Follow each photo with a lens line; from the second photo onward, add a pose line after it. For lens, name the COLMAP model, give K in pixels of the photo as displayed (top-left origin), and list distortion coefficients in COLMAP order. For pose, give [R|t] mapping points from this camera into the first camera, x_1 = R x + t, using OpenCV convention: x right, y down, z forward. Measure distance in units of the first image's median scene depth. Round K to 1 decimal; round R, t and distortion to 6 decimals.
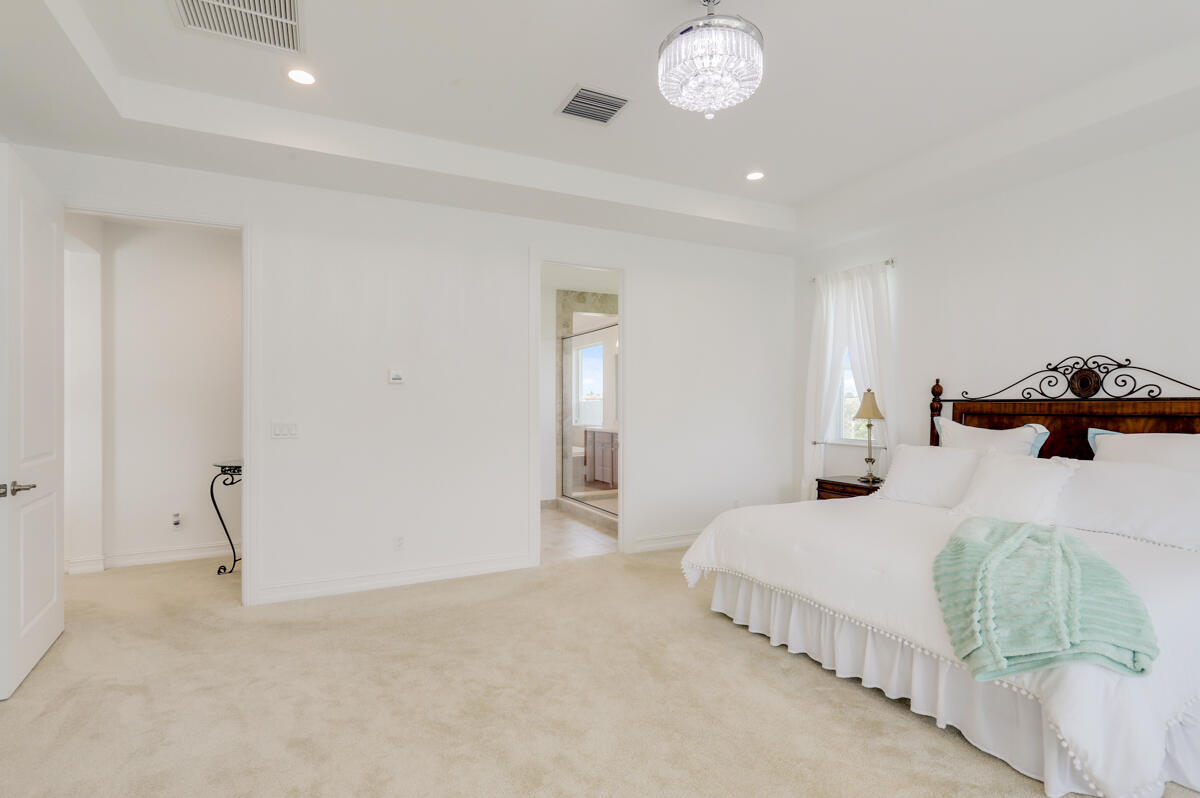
lens RADIAL K [[576.0, 0, 595.4], [0, 576.0, 400.6], [0, 0, 1]] dist [-0.000021, 0.000291]
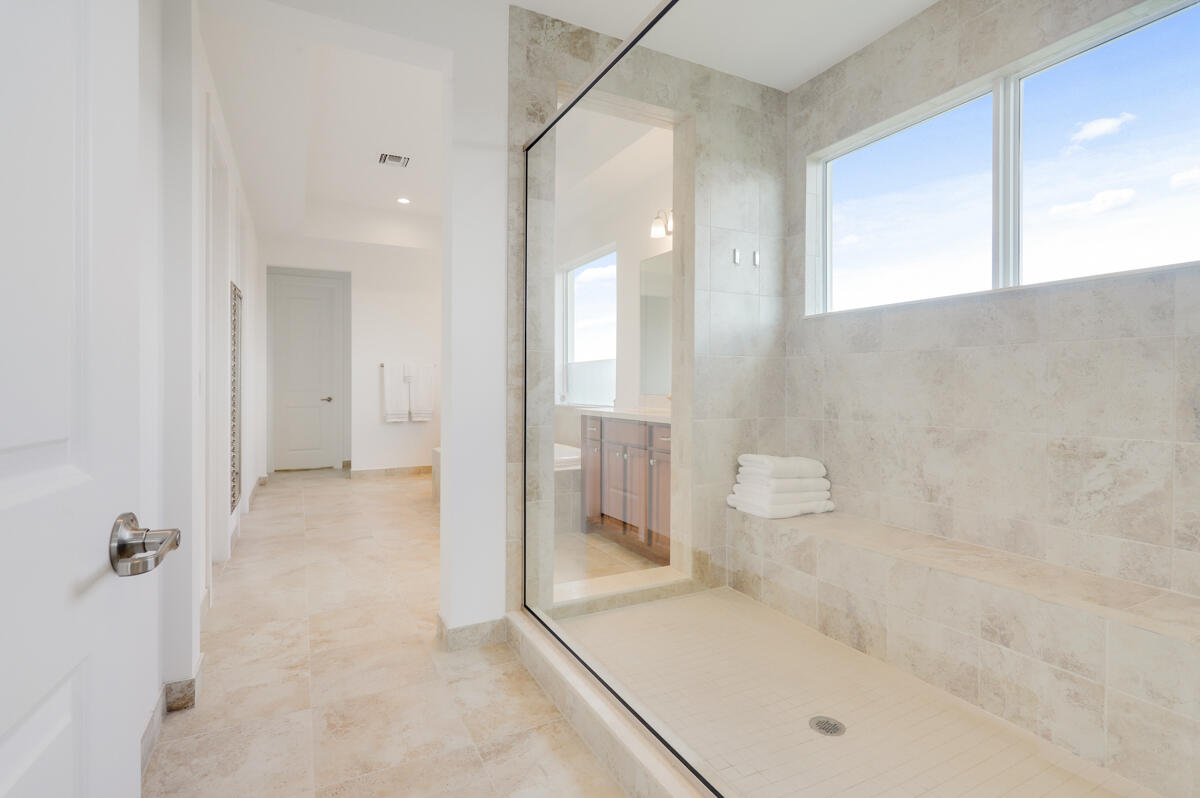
lens RADIAL K [[576.0, 0, 595.4], [0, 576.0, 400.6], [0, 0, 1]] dist [-0.000021, 0.000291]
pose [[0.999622, 0.007159, 0.026534, -0.022752], [-0.007970, 0.999501, 0.030580, 0.028968], [-0.026301, -0.030780, 0.999180, 0.617596]]
